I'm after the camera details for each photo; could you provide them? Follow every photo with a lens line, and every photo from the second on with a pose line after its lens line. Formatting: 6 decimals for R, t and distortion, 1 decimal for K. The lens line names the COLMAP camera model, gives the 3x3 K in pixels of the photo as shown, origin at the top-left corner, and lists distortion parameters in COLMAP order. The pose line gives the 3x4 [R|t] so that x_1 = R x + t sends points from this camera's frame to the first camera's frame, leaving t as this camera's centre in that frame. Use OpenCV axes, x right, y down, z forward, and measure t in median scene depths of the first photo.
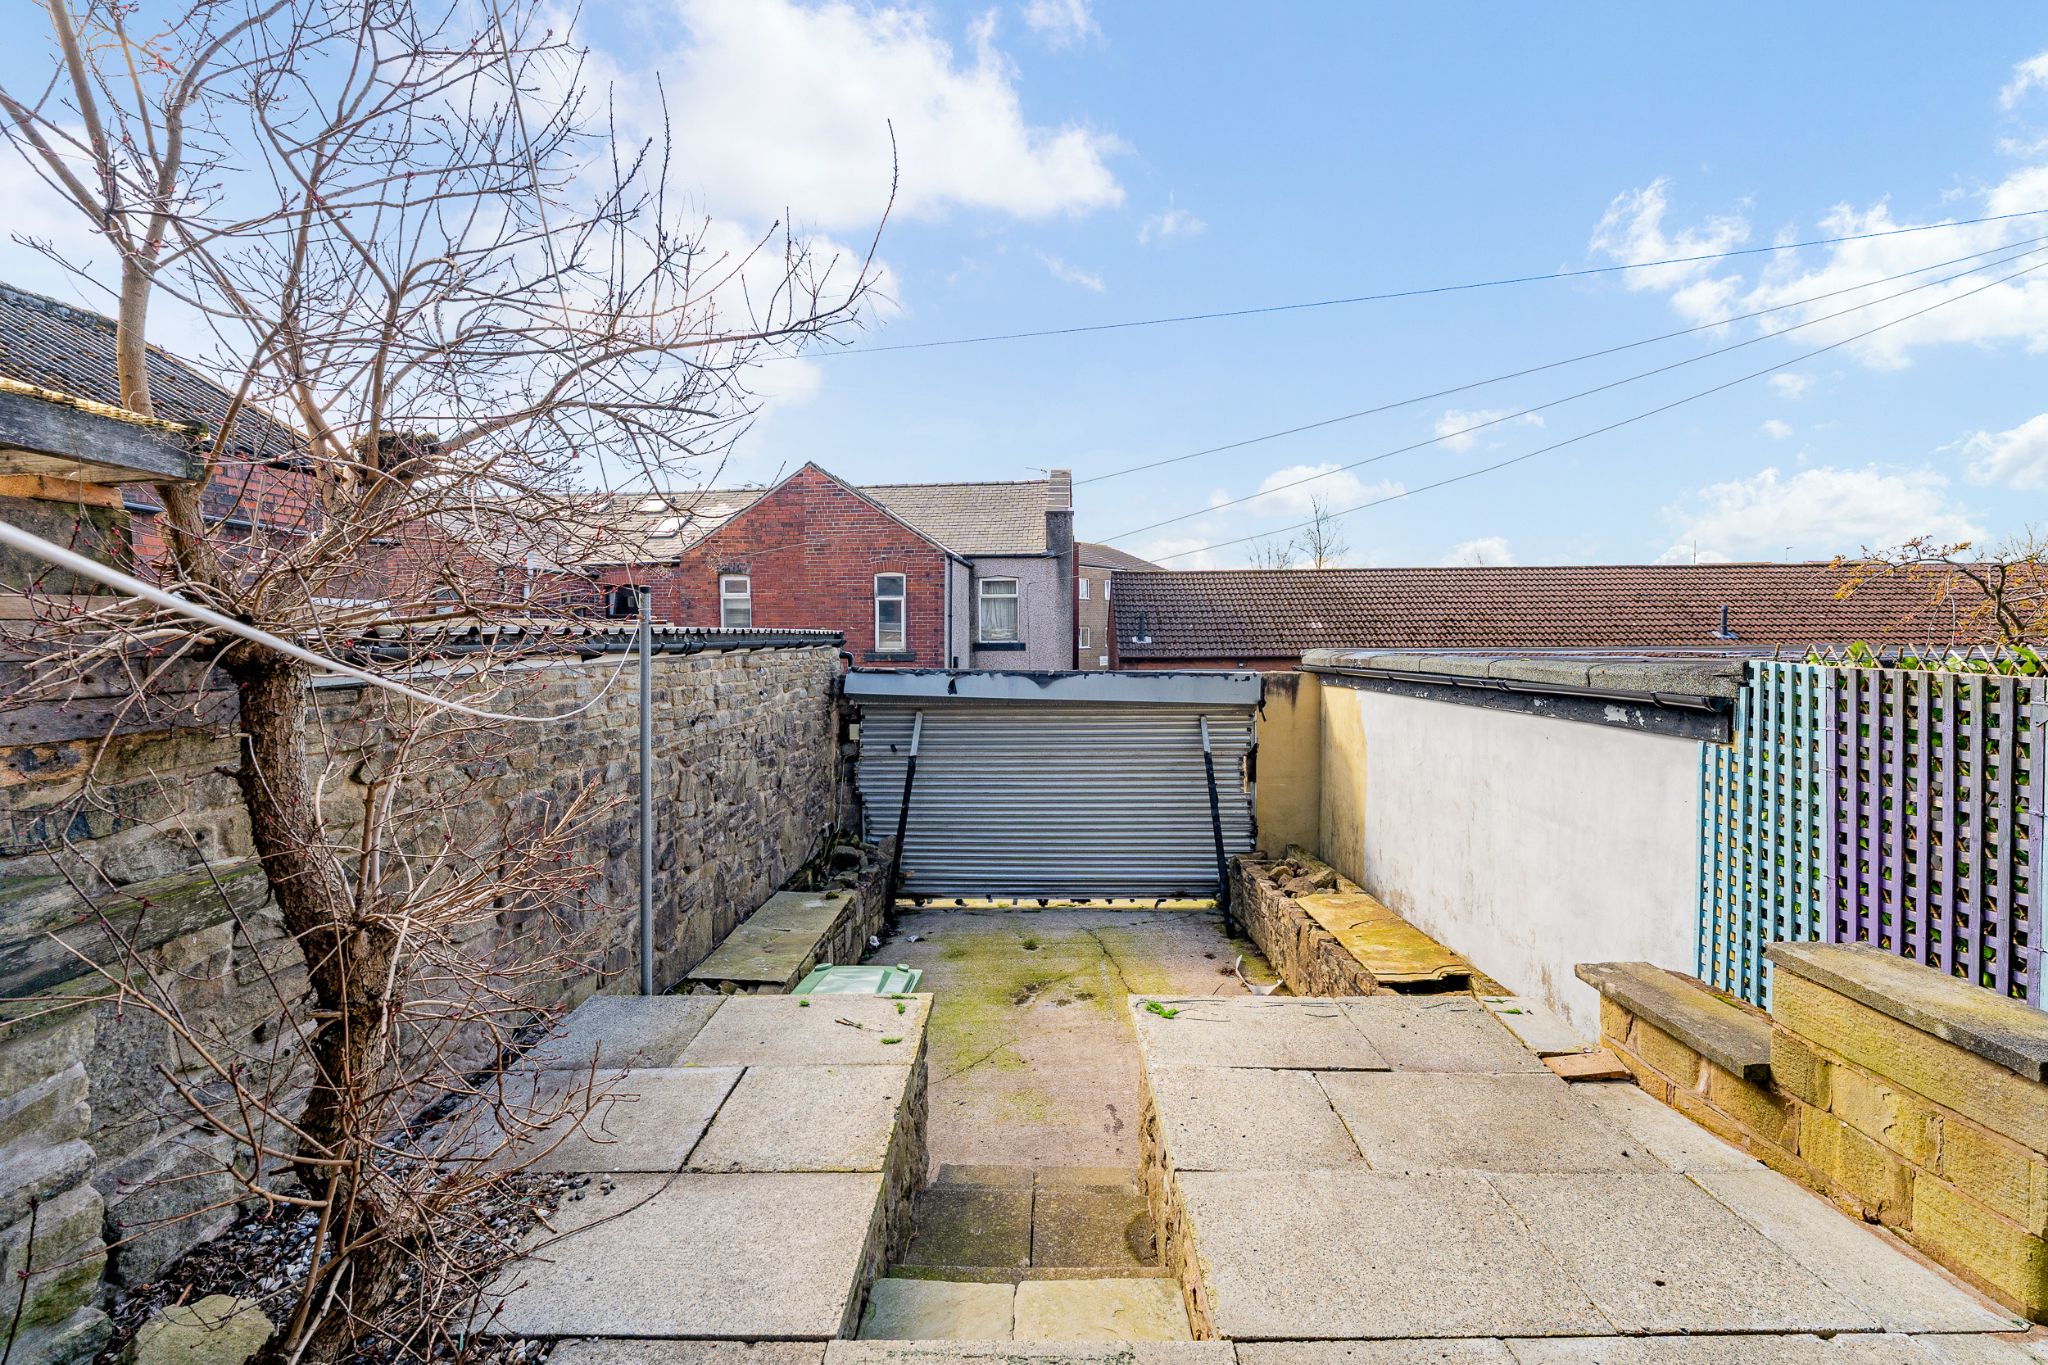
lens RADIAL K [[824.2, 0, 1028.2], [0, 824.2, 662.3], [0, 0, 1]] dist [-0.000015, -0.000977]
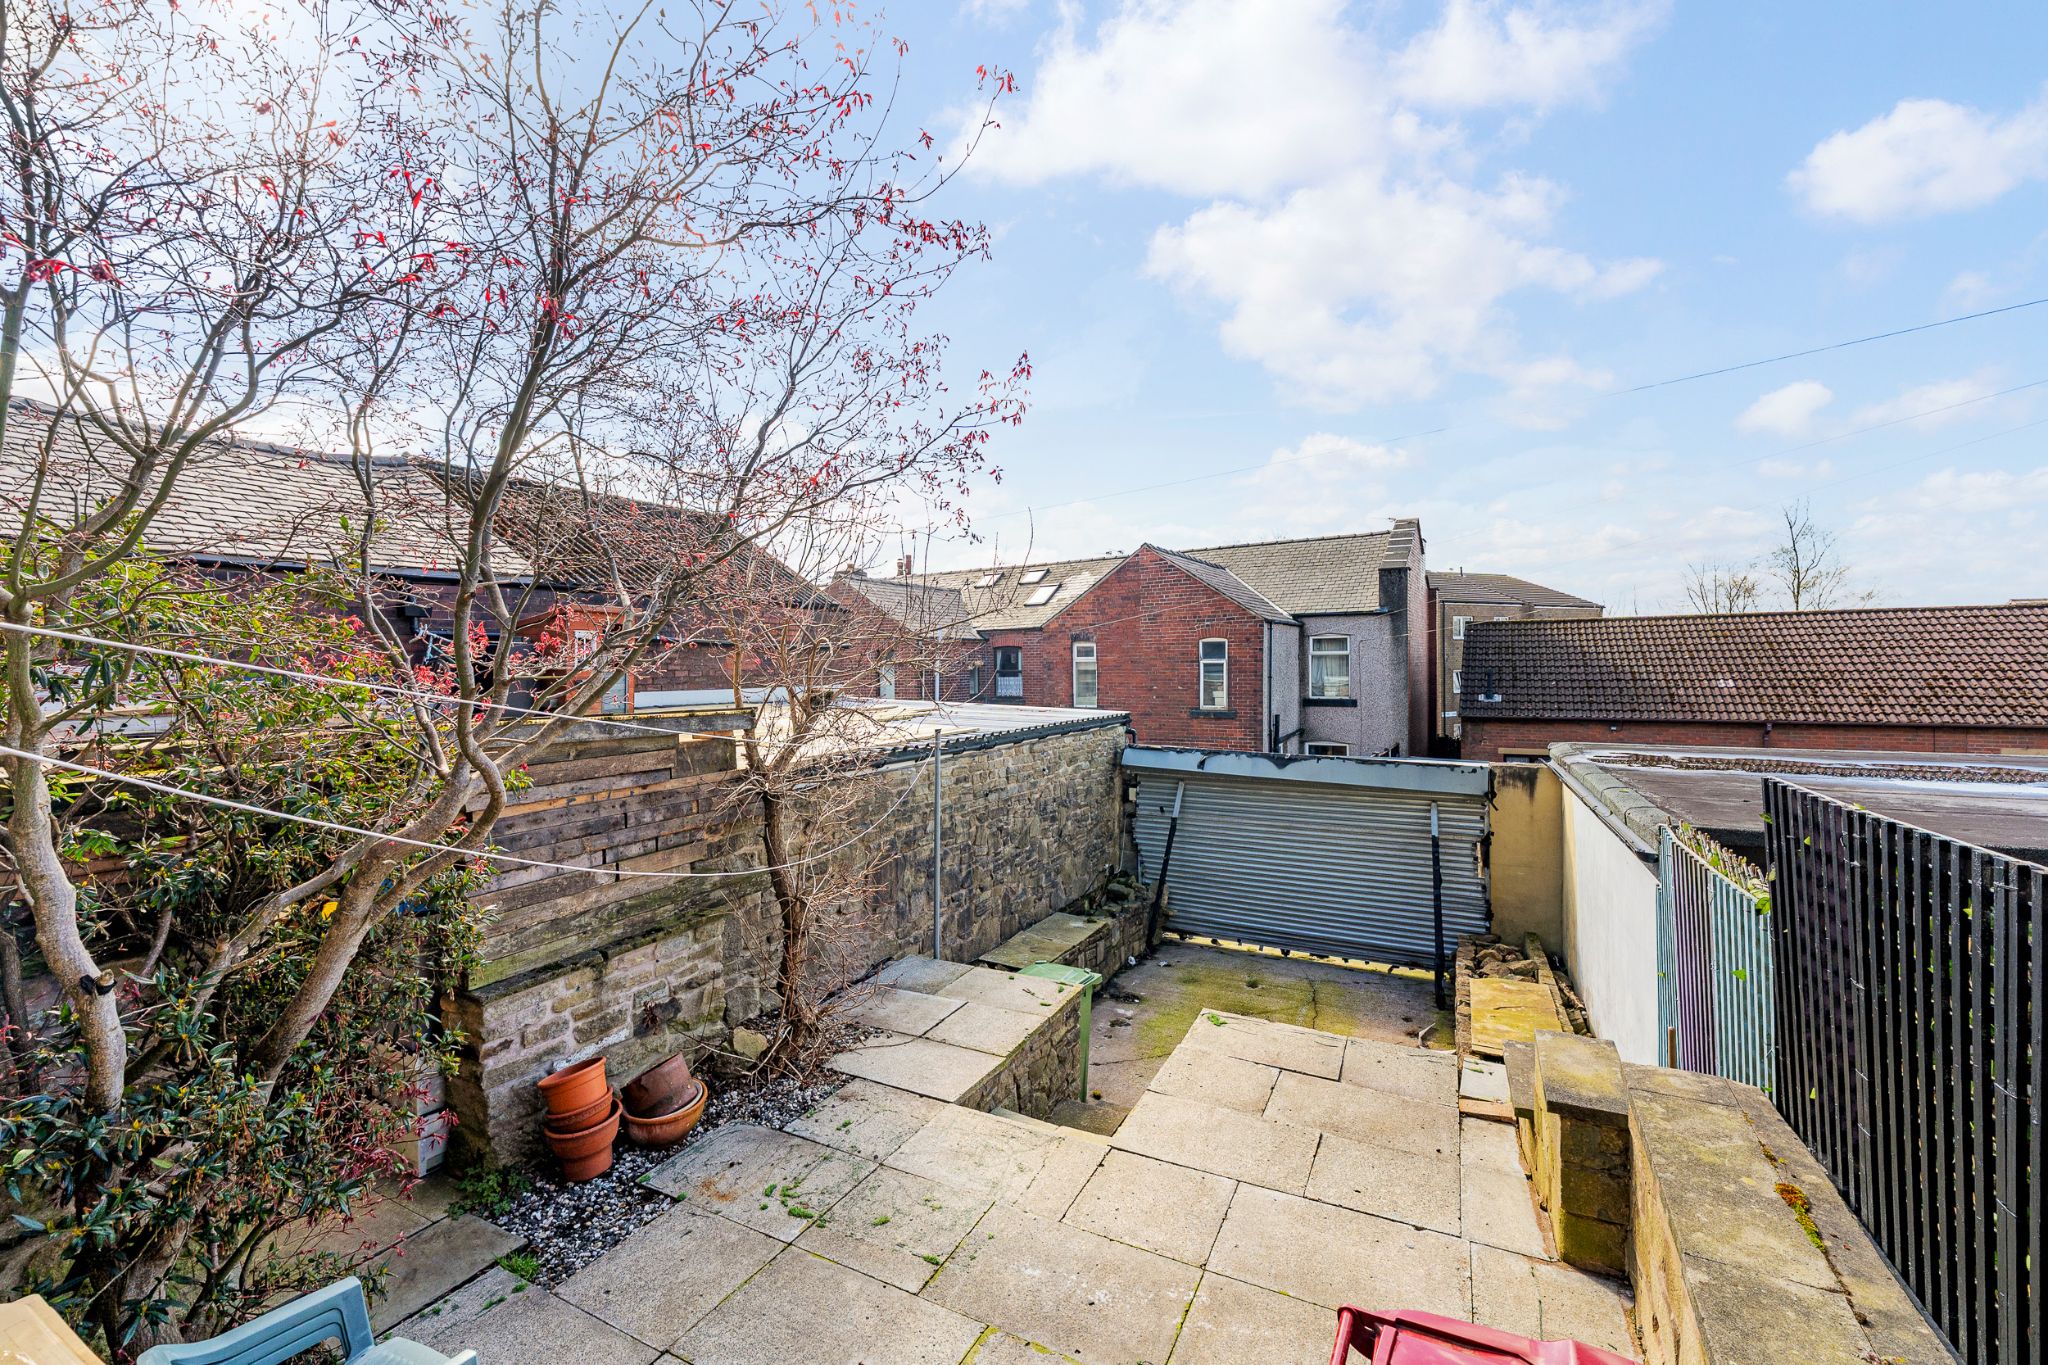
lens RADIAL K [[824.2, 0, 1018.4], [0, 824.2, 672.6], [0, 0, 1]] dist [-0.000015, -0.000977]
pose [[0.891352, -0.000760, -0.453312, 0.246859], [-0.010524, 0.999694, -0.022368, -0.086126], [0.453190, 0.024709, 0.891071, -0.254677]]
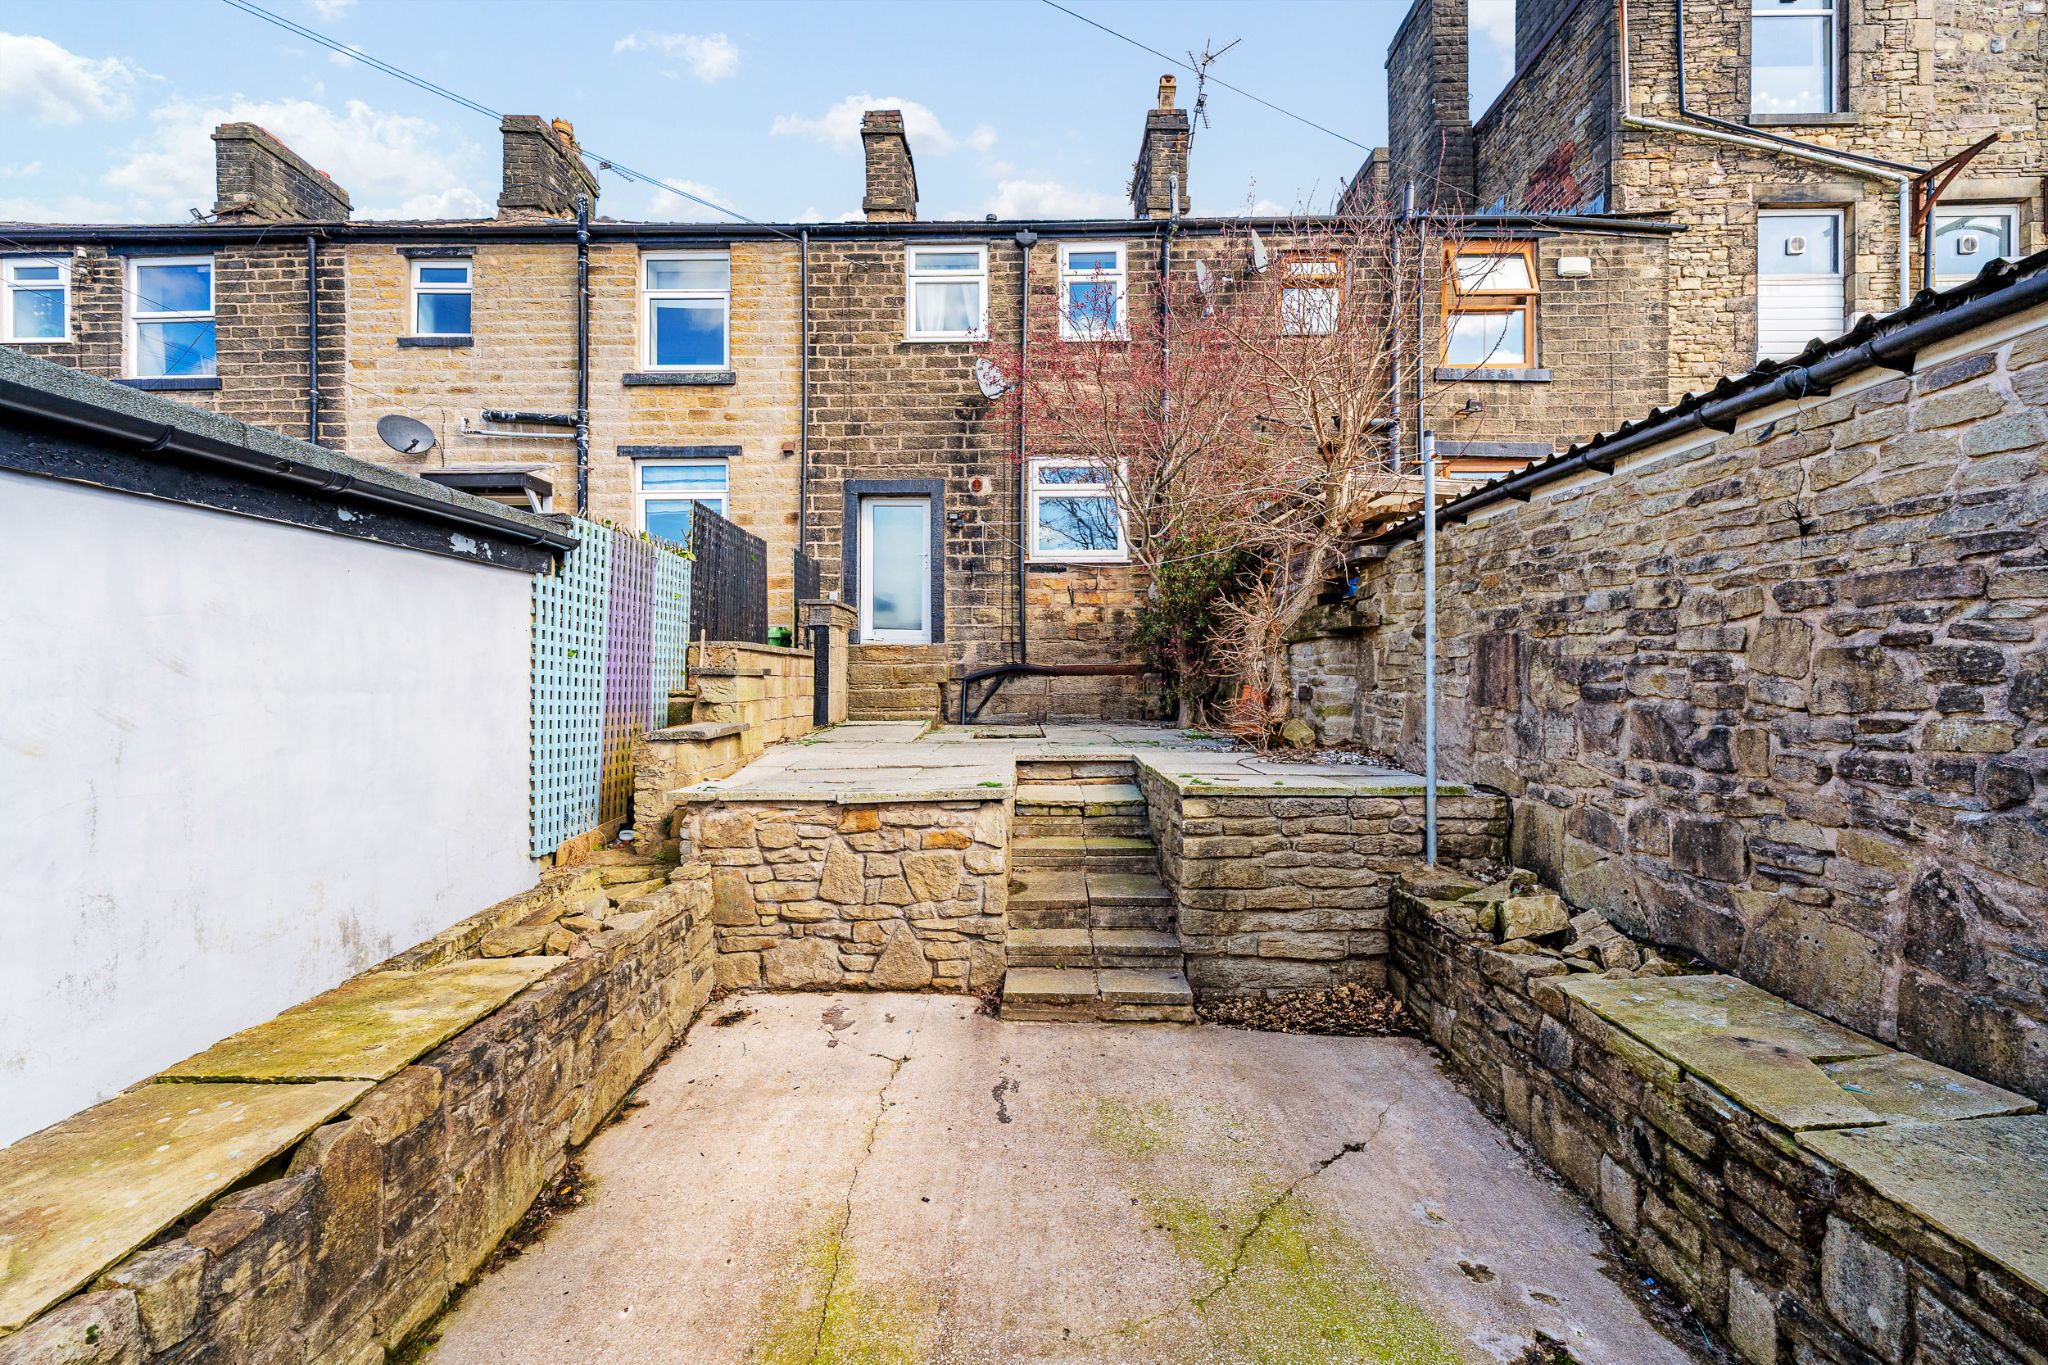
lens RADIAL K [[824.2, 0, 1024.9], [0, 824.2, 676.1], [0, 0, 1]] dist [-0.000015, -0.000977]
pose [[-0.999879, 0.010072, -0.011892, 0.055975], [0.009703, 0.999483, 0.030645, 0.102287], [0.012195, 0.030526, -0.999460, 1.056568]]
